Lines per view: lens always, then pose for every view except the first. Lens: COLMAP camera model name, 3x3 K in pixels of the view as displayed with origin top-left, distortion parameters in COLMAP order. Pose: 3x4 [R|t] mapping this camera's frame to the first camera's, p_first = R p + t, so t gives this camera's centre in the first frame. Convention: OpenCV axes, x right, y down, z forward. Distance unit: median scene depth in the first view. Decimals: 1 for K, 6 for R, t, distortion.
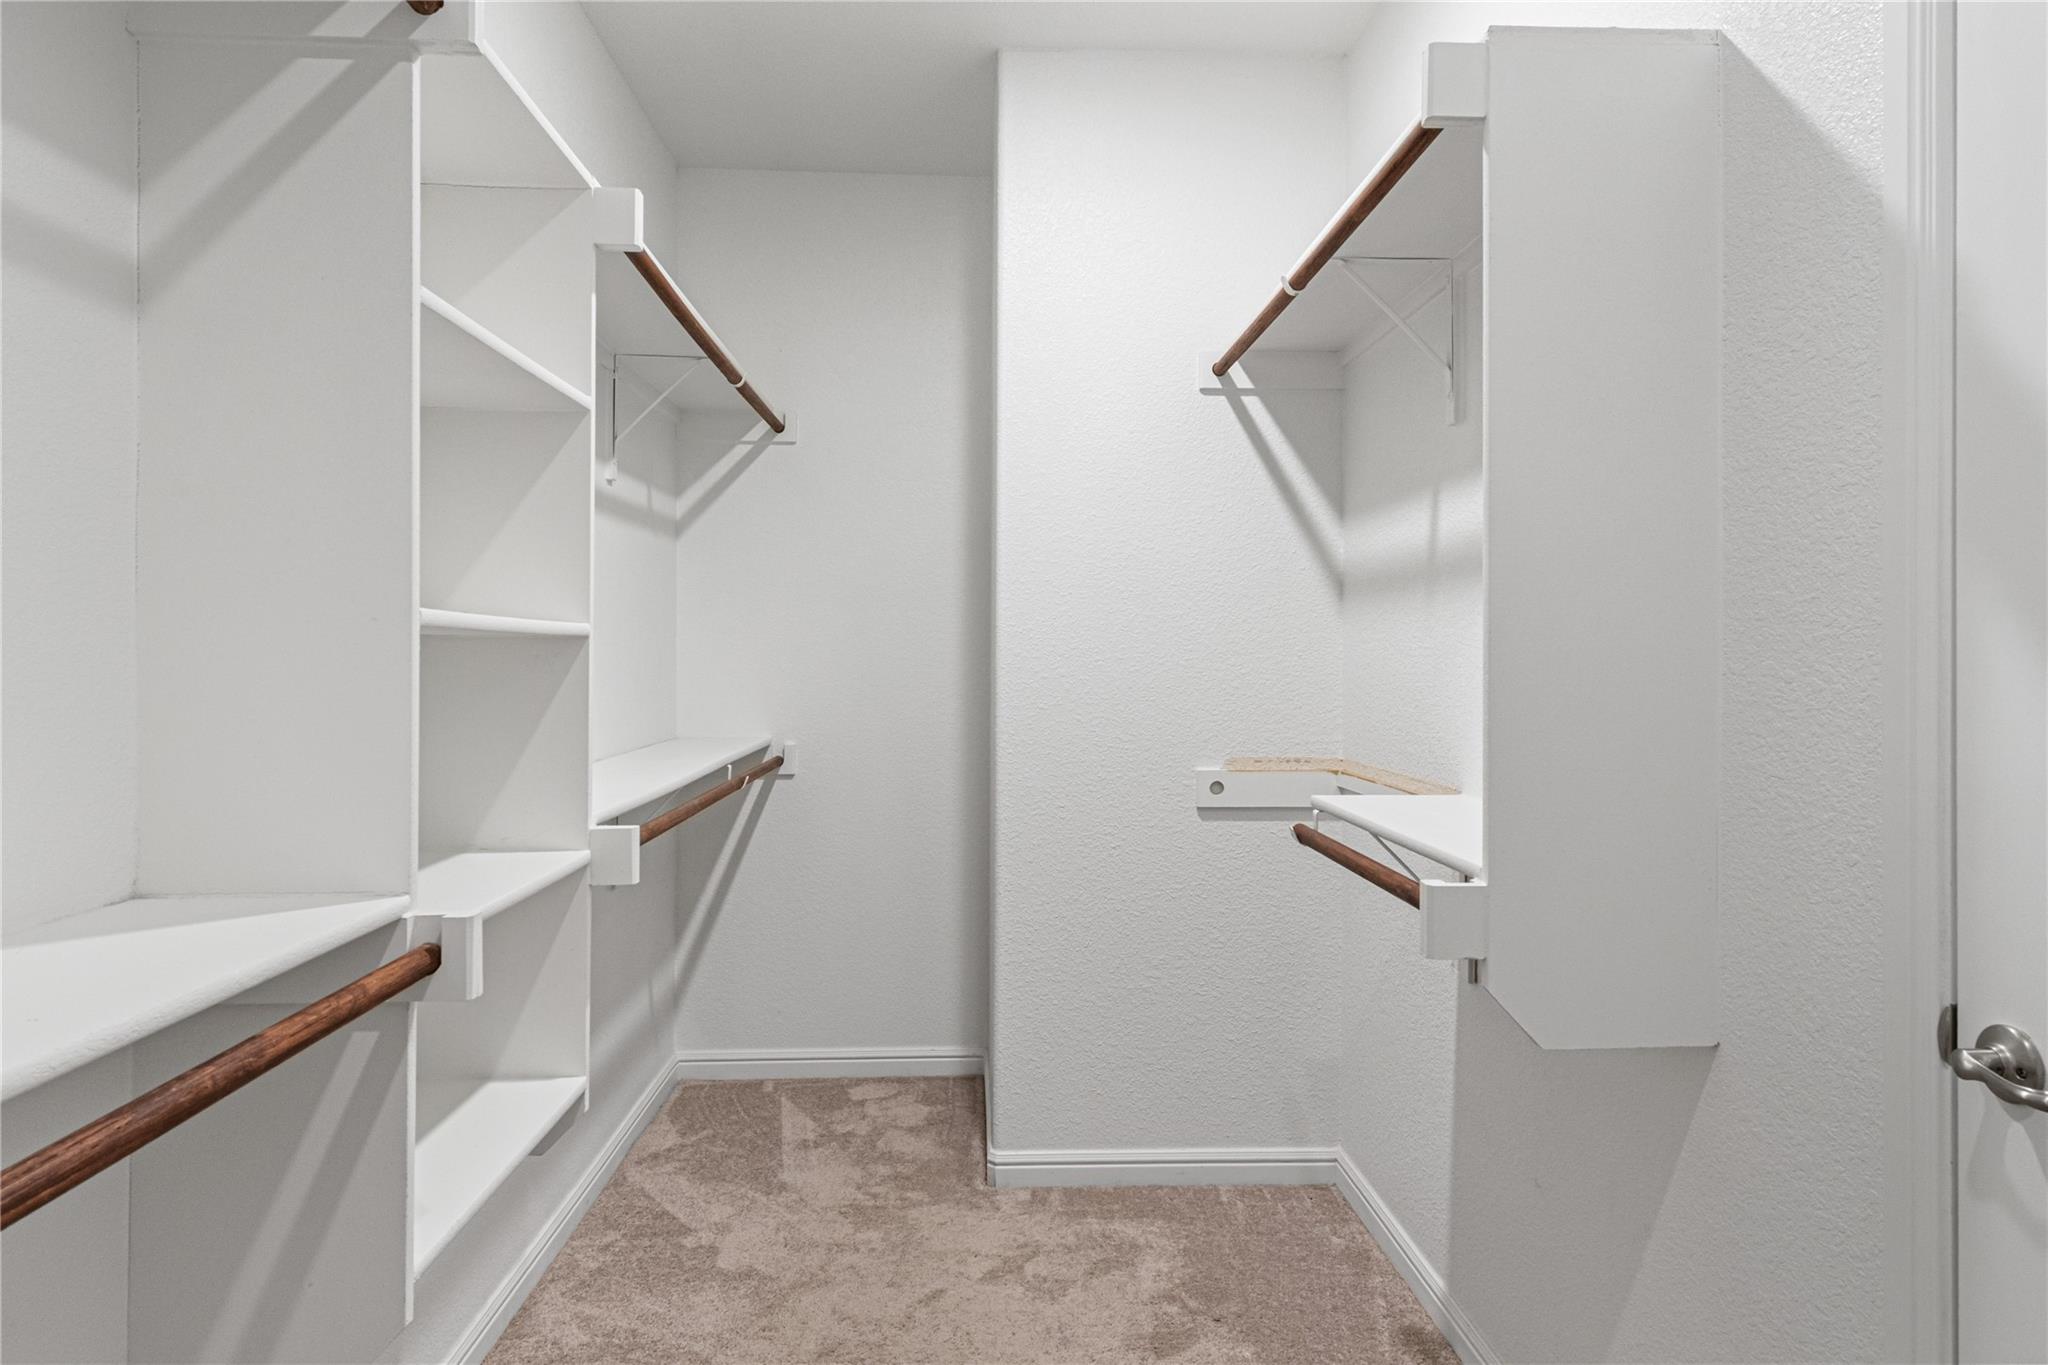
lens RADIAL K [[1243.8, 0, 1015.3], [0, 1243.8, 670.0], [0, 0, 1]] dist [0.013636, -0.010797]
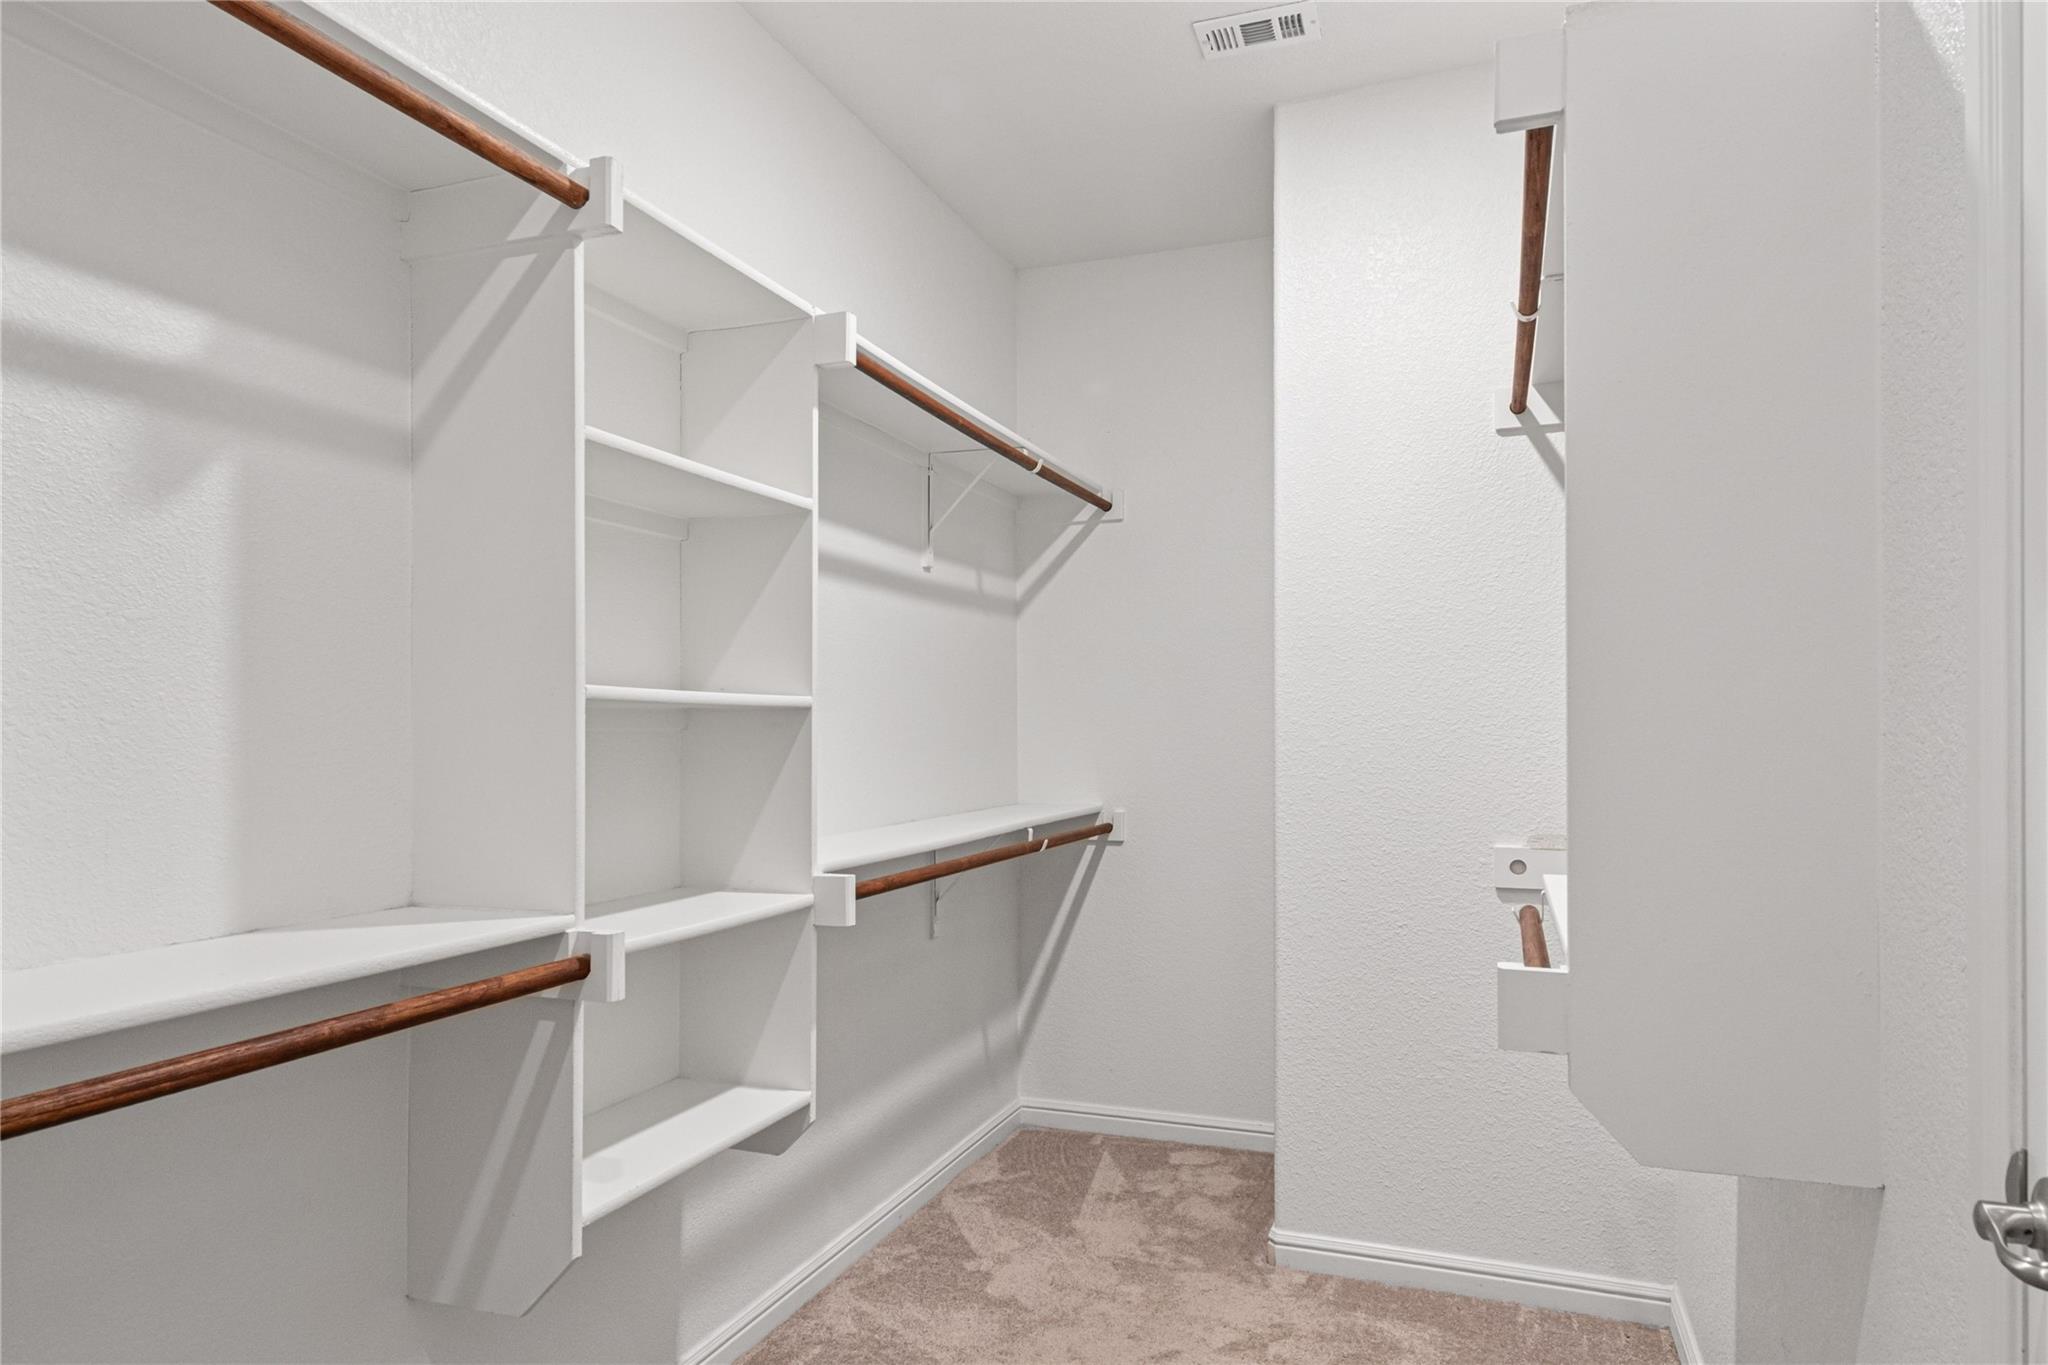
lens RADIAL K [[1243.8, 0, 975.8], [0, 1243.8, 742.9], [0, 0, 1]] dist [0.013636, -0.010797]
pose [[0.916855, -0.001494, -0.399218, 0.169470], [0.001252, 0.999999, -0.000868, 0.004484], [0.399219, 0.000296, 0.916855, 0.007469]]
